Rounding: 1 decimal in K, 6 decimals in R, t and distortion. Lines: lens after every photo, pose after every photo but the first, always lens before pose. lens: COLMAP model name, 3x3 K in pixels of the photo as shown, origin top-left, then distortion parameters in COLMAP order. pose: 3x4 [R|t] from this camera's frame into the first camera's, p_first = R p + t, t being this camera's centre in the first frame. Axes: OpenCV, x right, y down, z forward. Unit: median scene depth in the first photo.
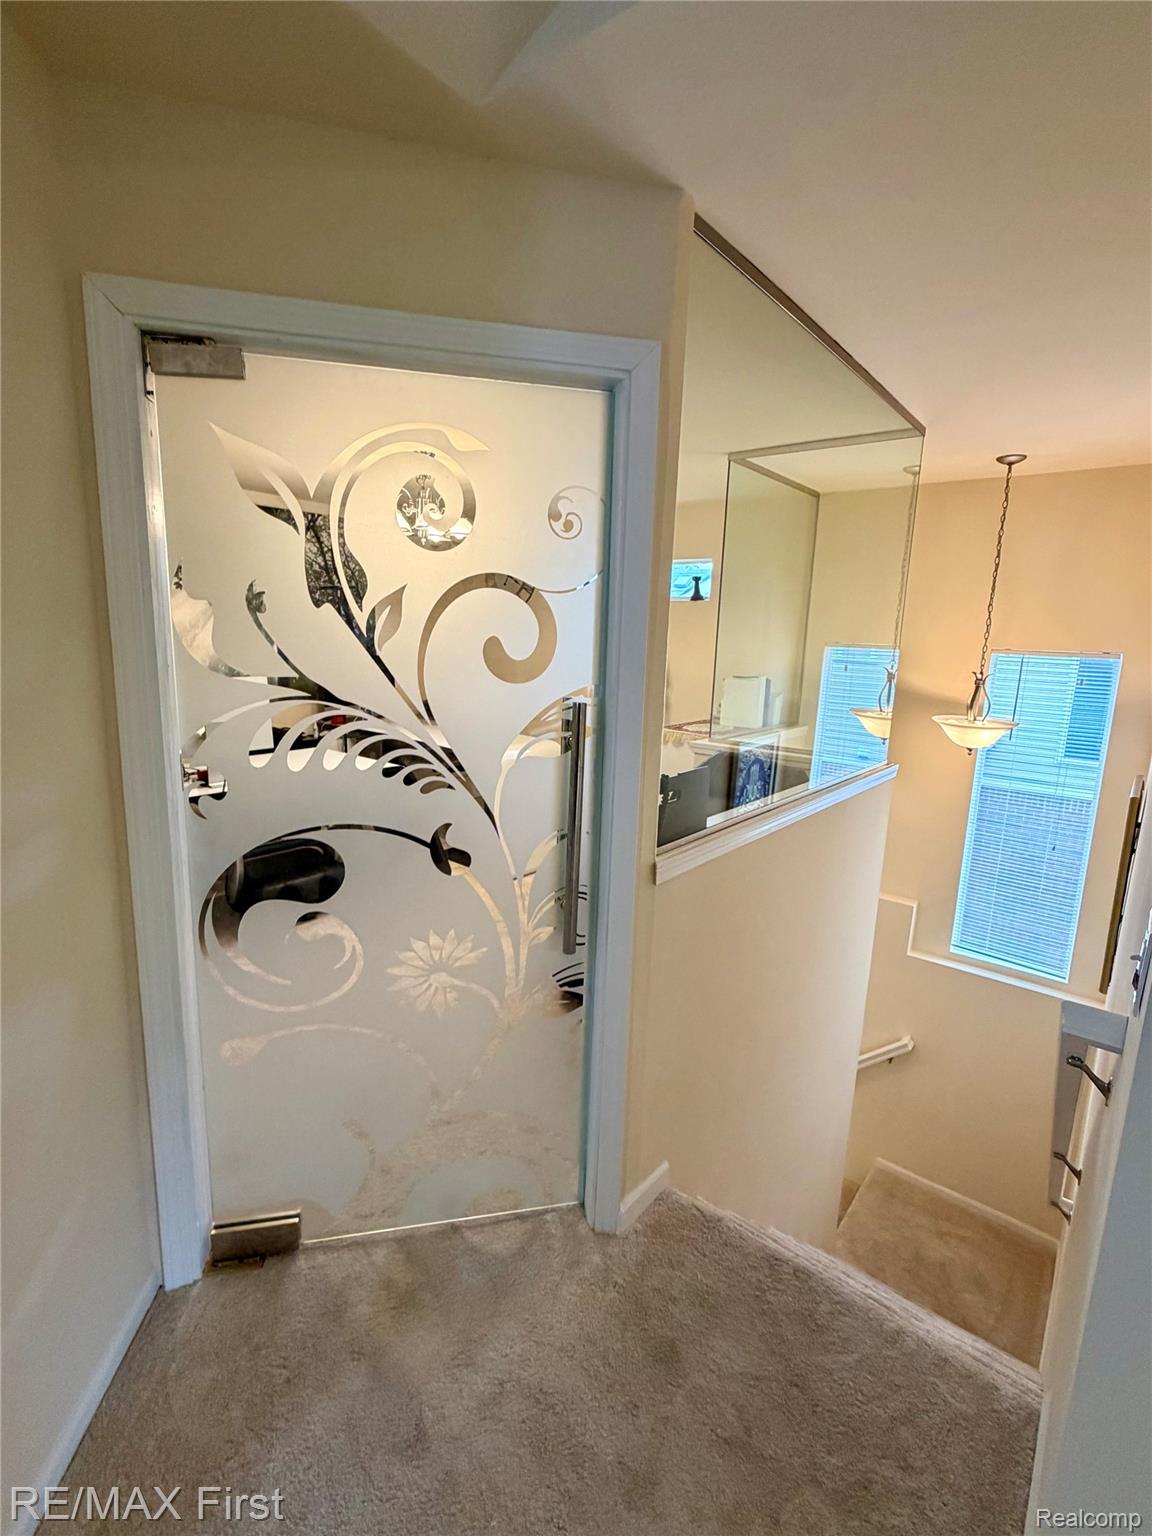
lens RADIAL K [[720.8, 0, 574.7], [0, 720.8, 769.5], [0, 0, 1]] dist [0.002134, 0.000055]
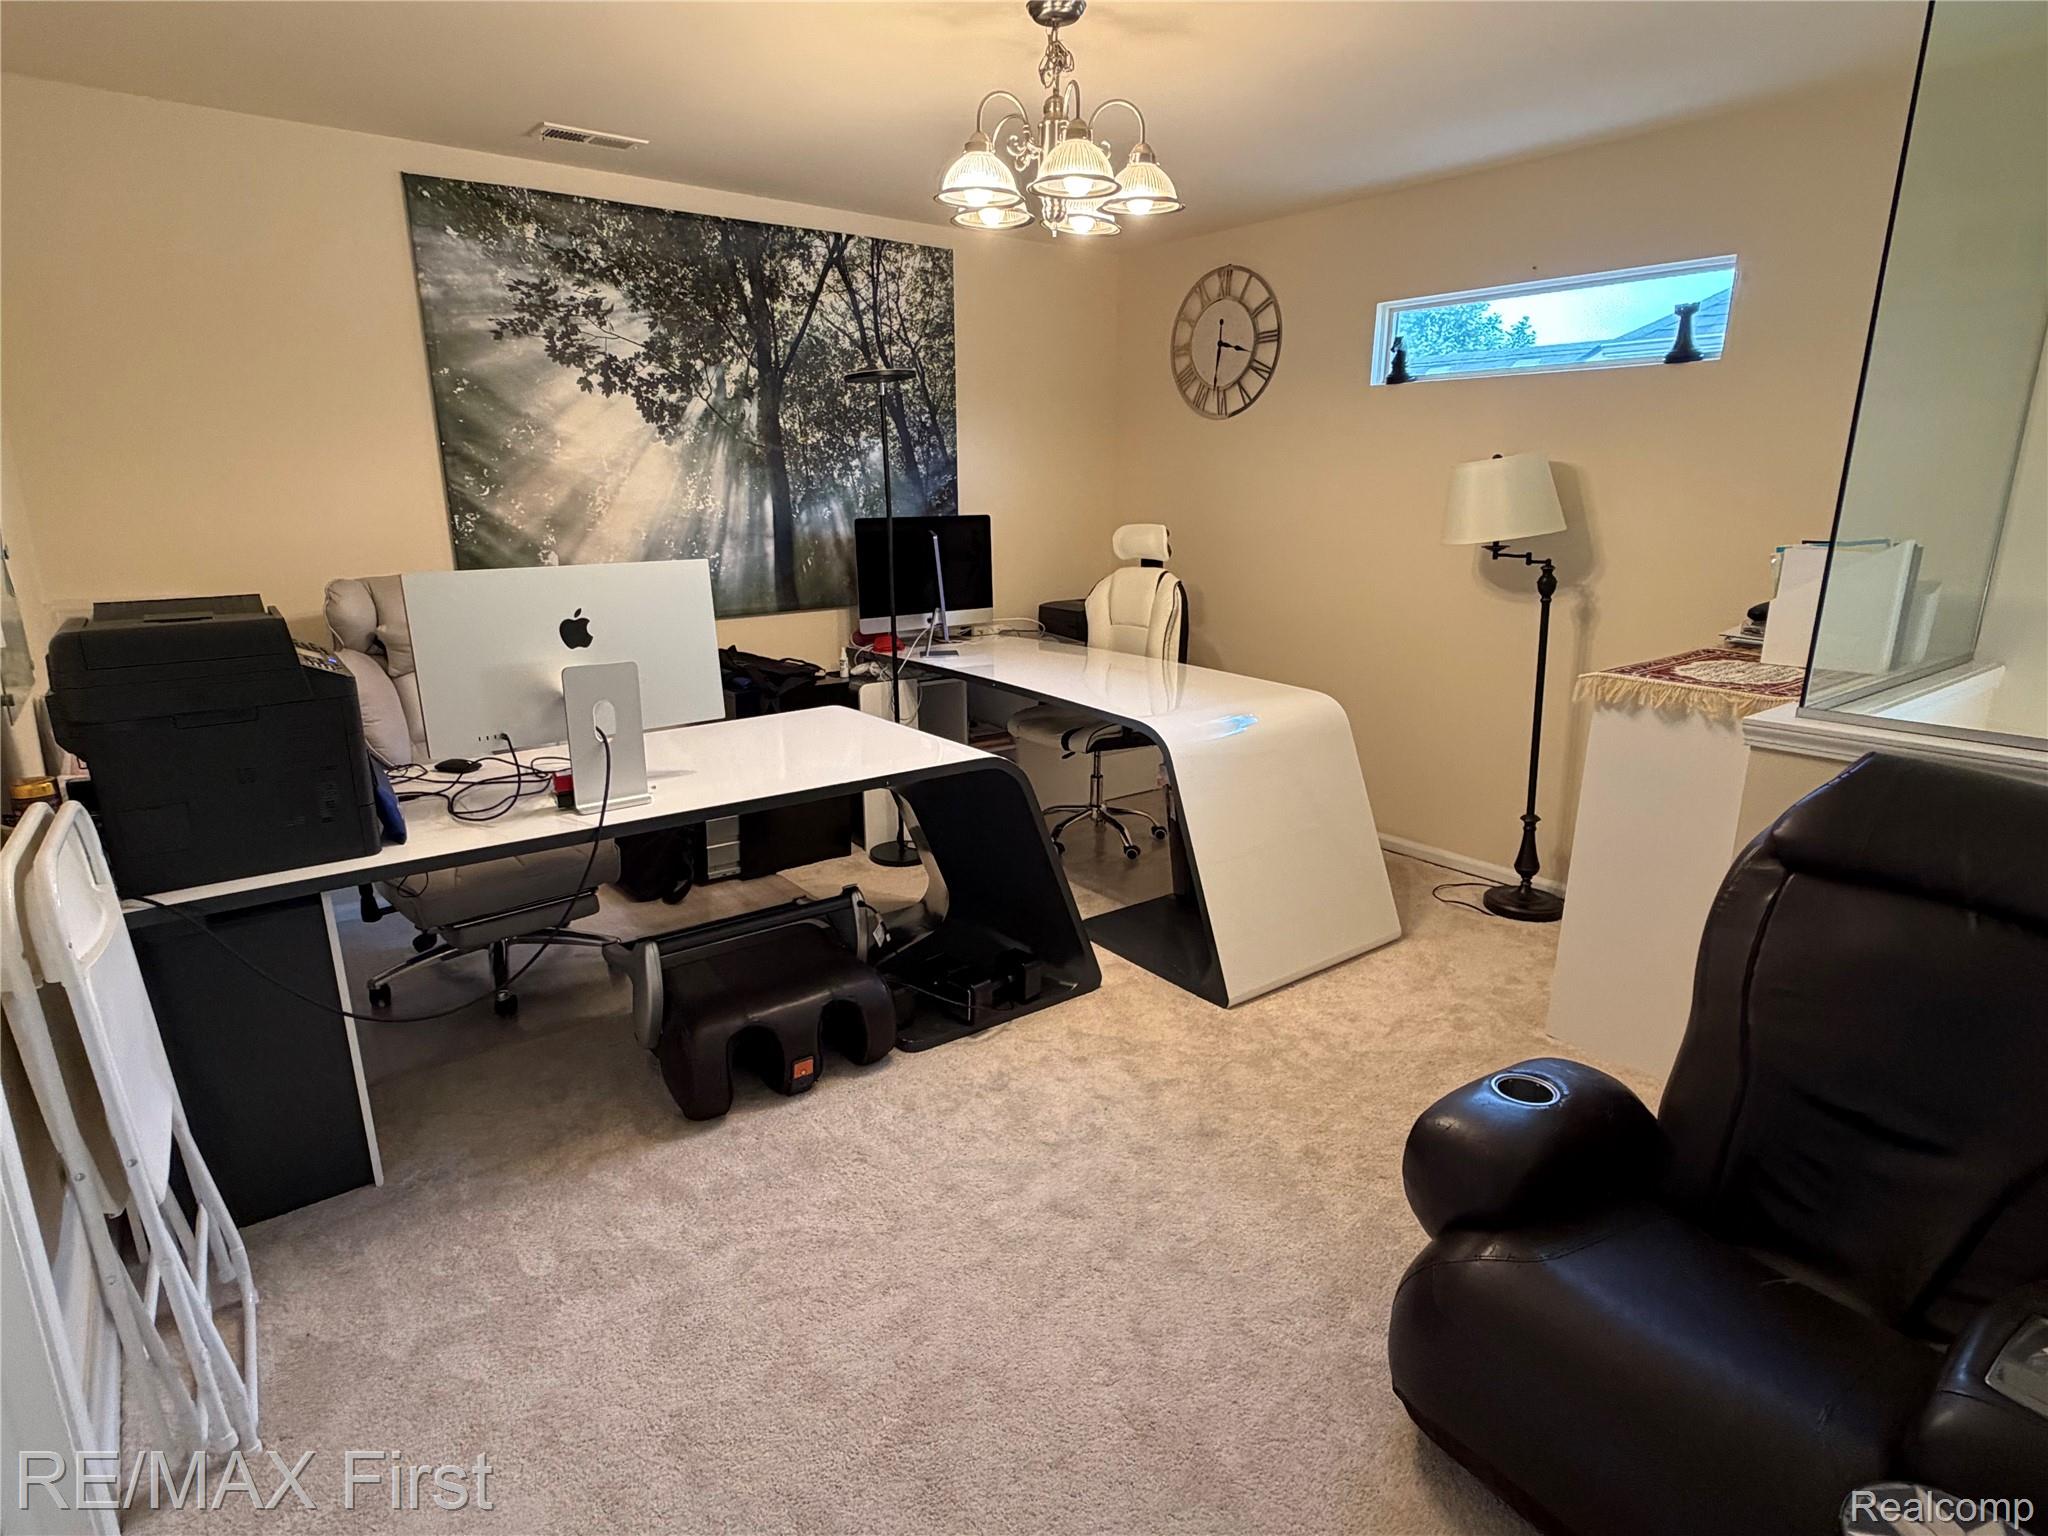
lens RADIAL K [[1083.0, 0, 1027.1], [0, 1083.0, 766.5], [0, 0, 1]] dist [0.003348, -0.000628]
pose [[0.975753, 0.025987, -0.217325, -0.059139], [-0.012516, 0.997927, 0.063130, -0.031805], [0.218514, -0.058880, 0.974056, 0.267860]]
